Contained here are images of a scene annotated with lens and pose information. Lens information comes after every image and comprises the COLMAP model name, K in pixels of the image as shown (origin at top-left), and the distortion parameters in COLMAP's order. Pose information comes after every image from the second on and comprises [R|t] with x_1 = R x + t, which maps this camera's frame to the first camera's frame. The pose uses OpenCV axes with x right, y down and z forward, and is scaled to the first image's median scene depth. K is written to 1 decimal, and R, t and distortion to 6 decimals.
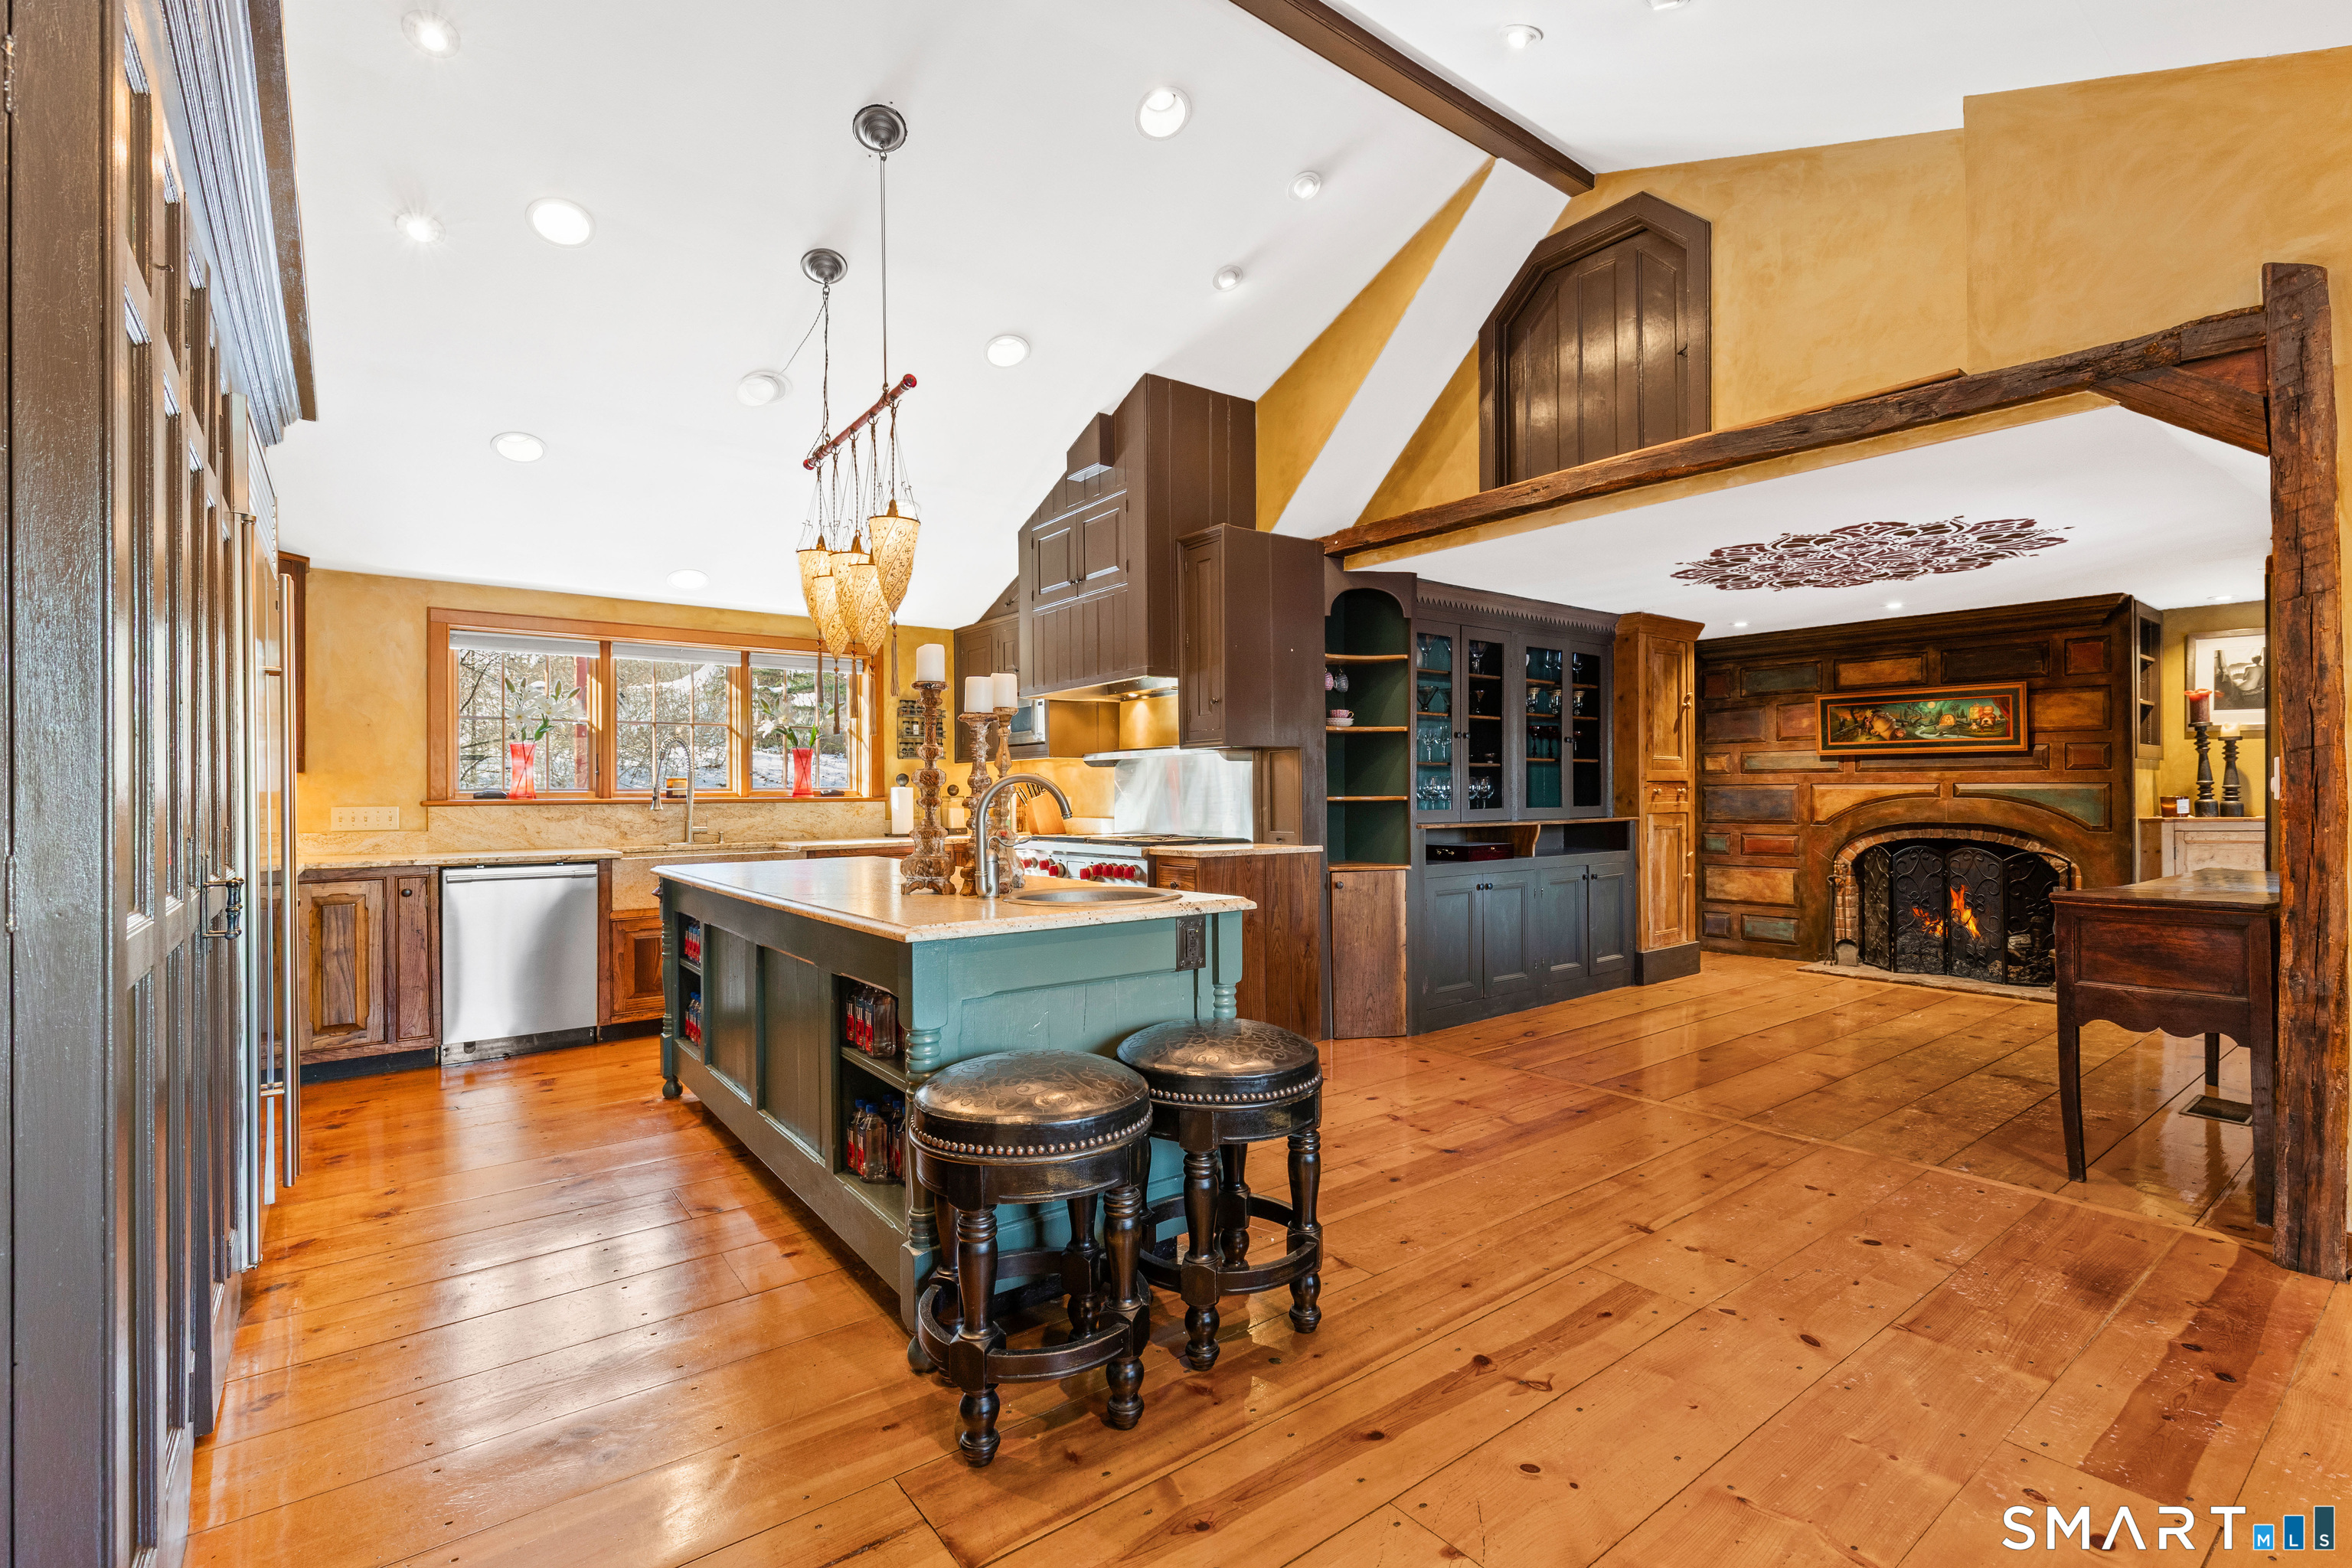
lens RADIAL K [[1060.5, 0, 1182.1], [0, 1060.5, 791.0], [0, 0, 1]] dist [0.005996, 0.000404]
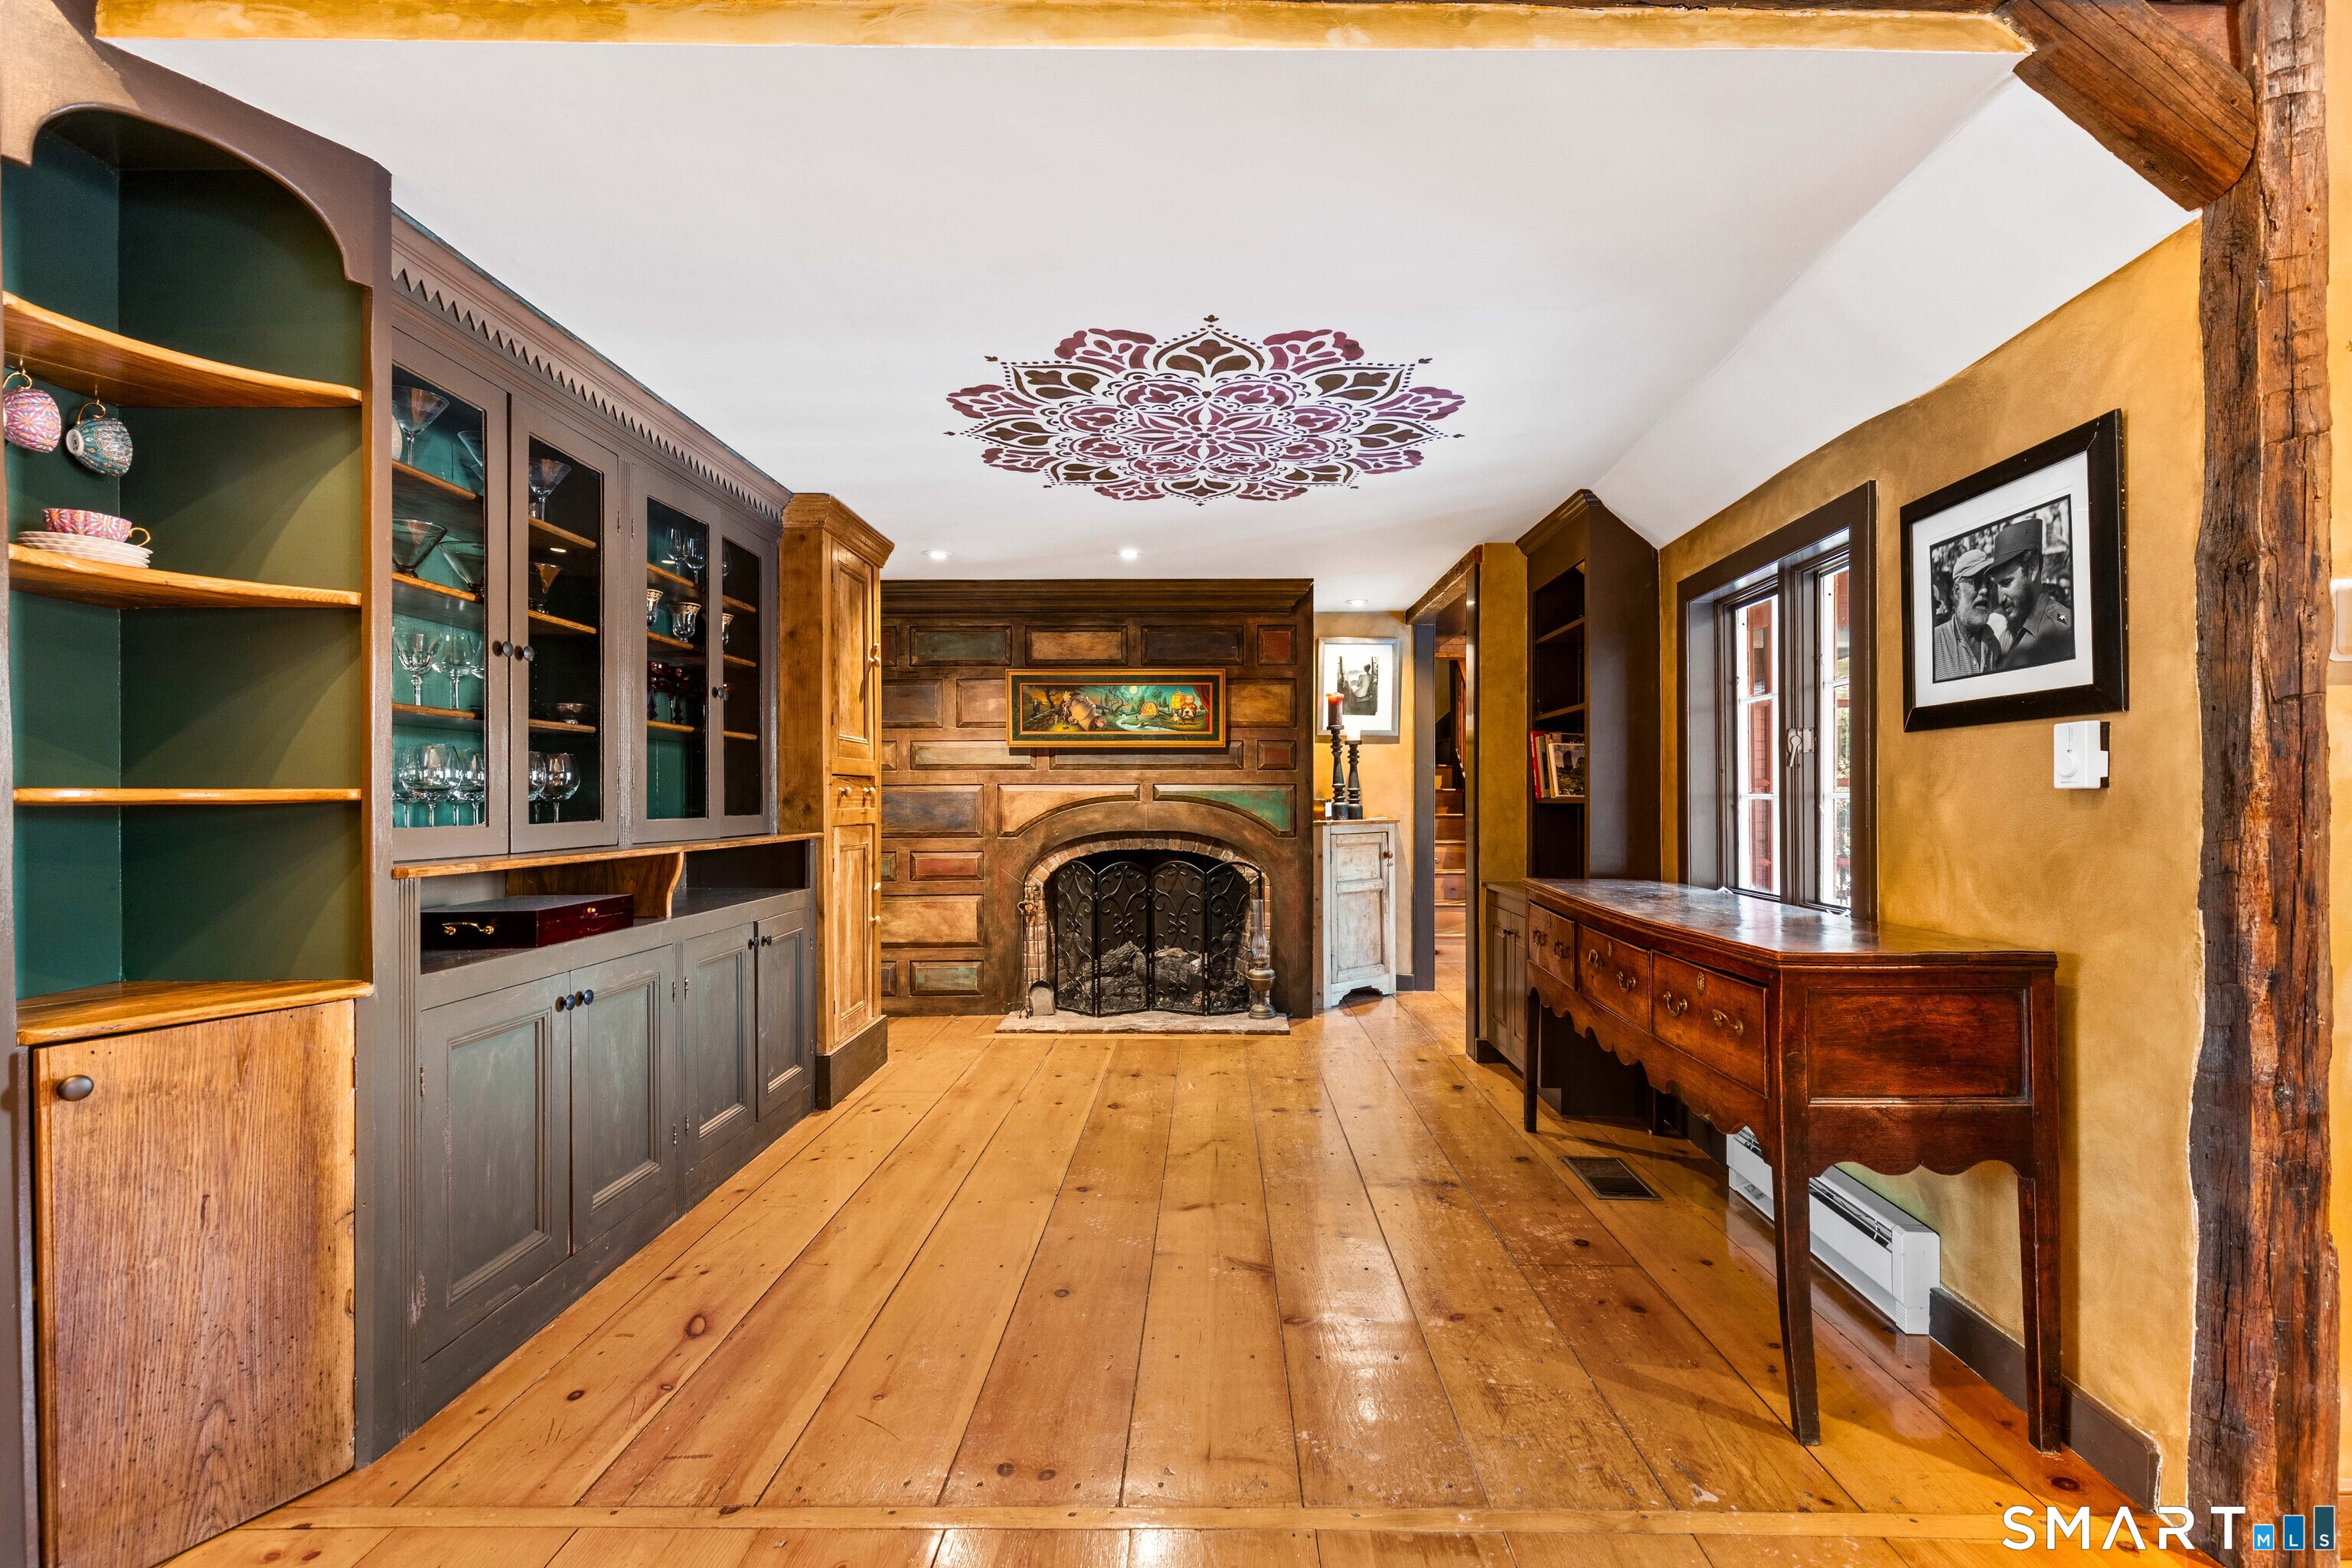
lens RADIAL K [[1060.5, 0, 1195.8], [0, 1060.5, 802.4], [0, 0, 1]] dist [0.005996, 0.000404]
pose [[0.622556, -0.000028, 0.782575, 0.093874], [0.000261, 1.000000, -0.000171, 0.007965], [-0.782575, 0.000311, 0.622556, 0.487583]]
